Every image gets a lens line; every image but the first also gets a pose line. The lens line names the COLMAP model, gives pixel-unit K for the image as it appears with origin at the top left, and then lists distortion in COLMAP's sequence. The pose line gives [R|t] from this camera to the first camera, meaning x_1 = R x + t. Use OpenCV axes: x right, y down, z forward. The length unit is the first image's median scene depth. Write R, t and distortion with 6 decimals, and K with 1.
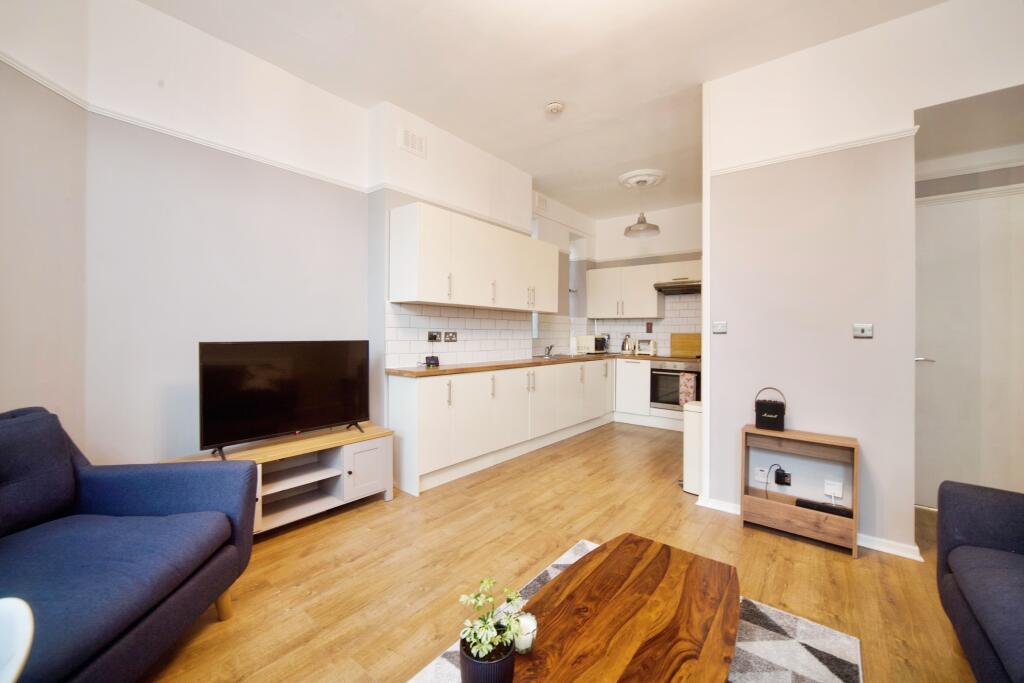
lens RADIAL K [[407.3, 0, 516.4], [0, 407.3, 329.2], [0, 0, 1]] dist [-0.002282, -0.000140]
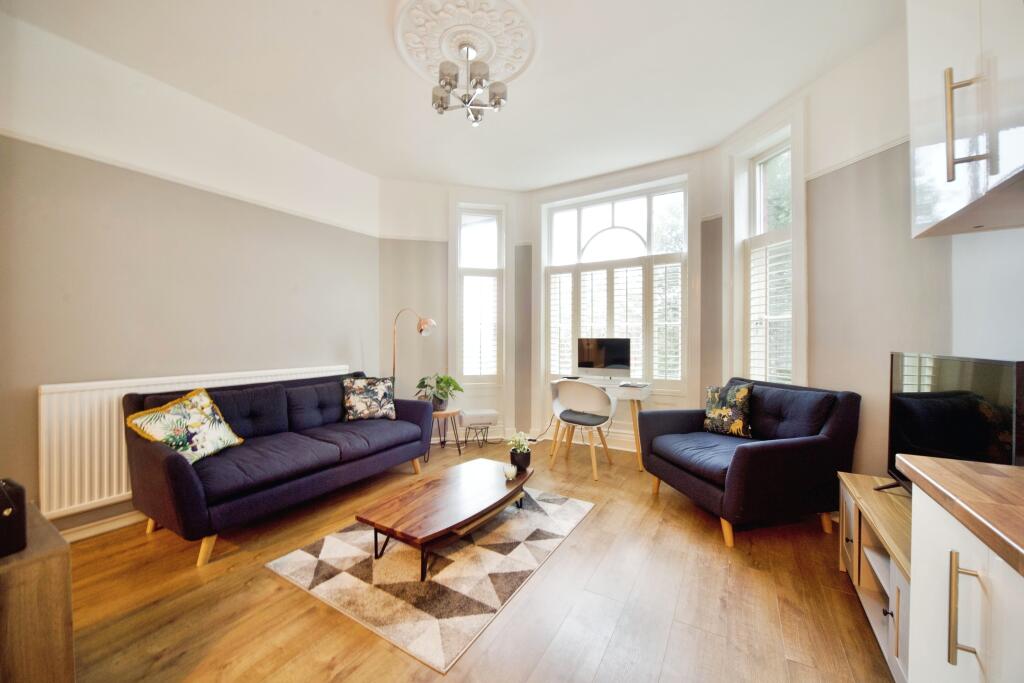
lens RADIAL K [[378.2, 0, 522.1], [0, 378.2, 343.0], [0, 0, 1]] dist [-0.012319, 0.000020]
pose [[-0.989801, -0.009065, -0.142167, 0.085492], [-0.009664, 0.999947, 0.003523, 0.010526], [0.142128, 0.004861, -0.989836, 1.034808]]
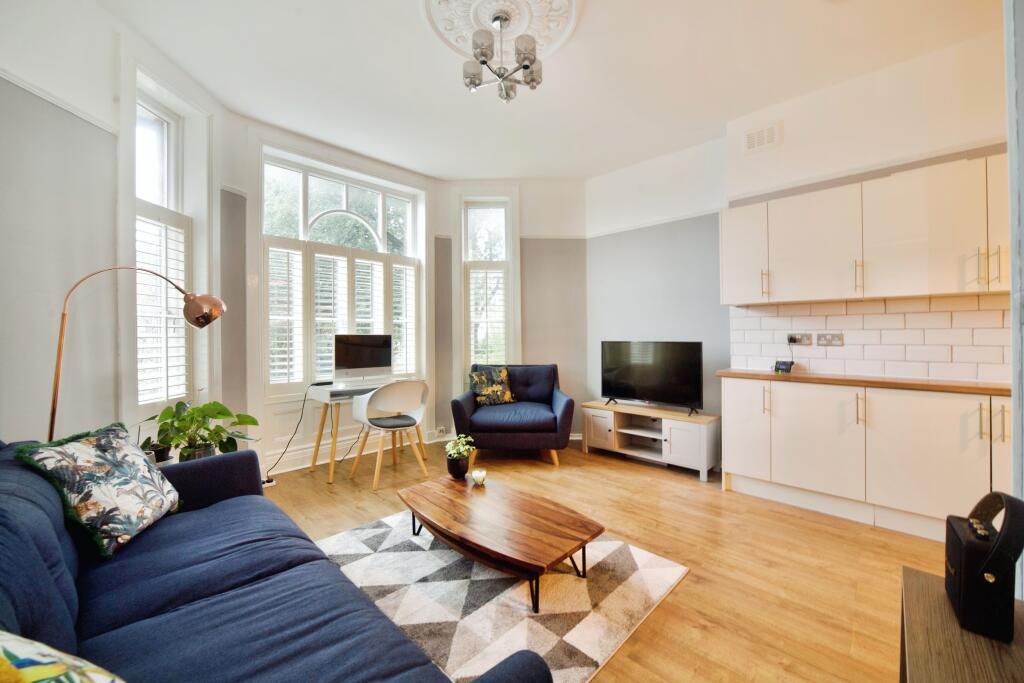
lens RADIAL K [[390.7, 0, 510.7], [0, 390.7, 336.4], [0, 0, 1]] dist [-0.011616, 0.000222]
pose [[-0.103838, -0.010809, -0.994535, 0.680140], [0.005625, 0.999919, -0.011455, 0.017453], [0.994578, -0.006784, -0.103769, 0.466389]]
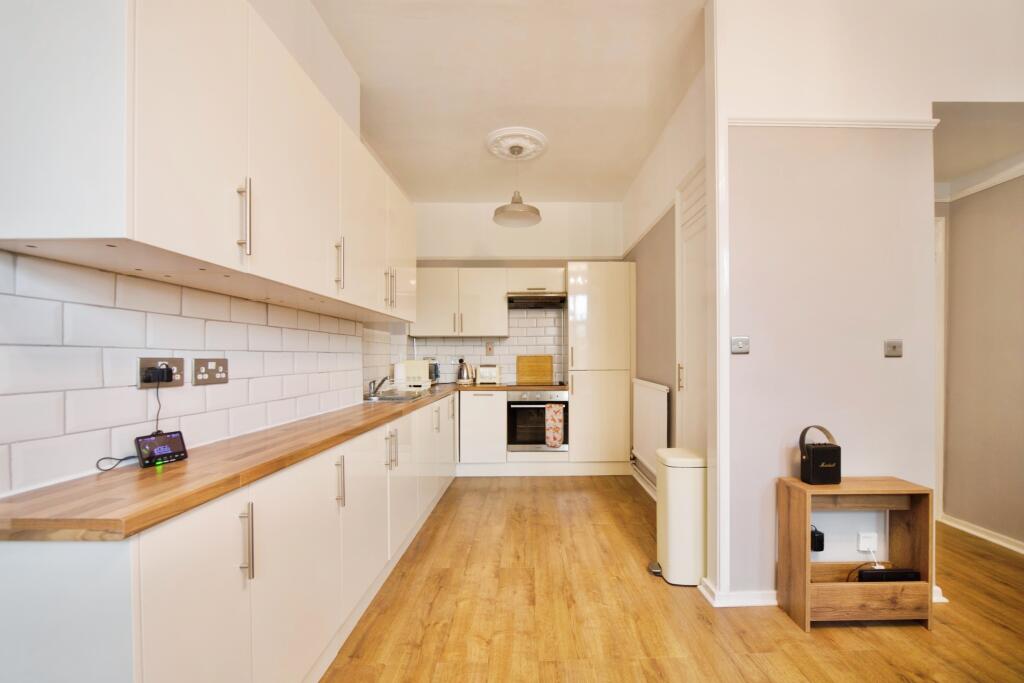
lens RADIAL K [[403.7, 0, 527.2], [0, 403.7, 355.7], [0, 0, 1]] dist [-0.011614, 0.000092]
pose [[0.781649, -0.012702, 0.623589, -0.168361], [0.008377, 0.999916, 0.009867, 0.003306], [-0.623662, -0.002488, 0.781690, 0.537711]]
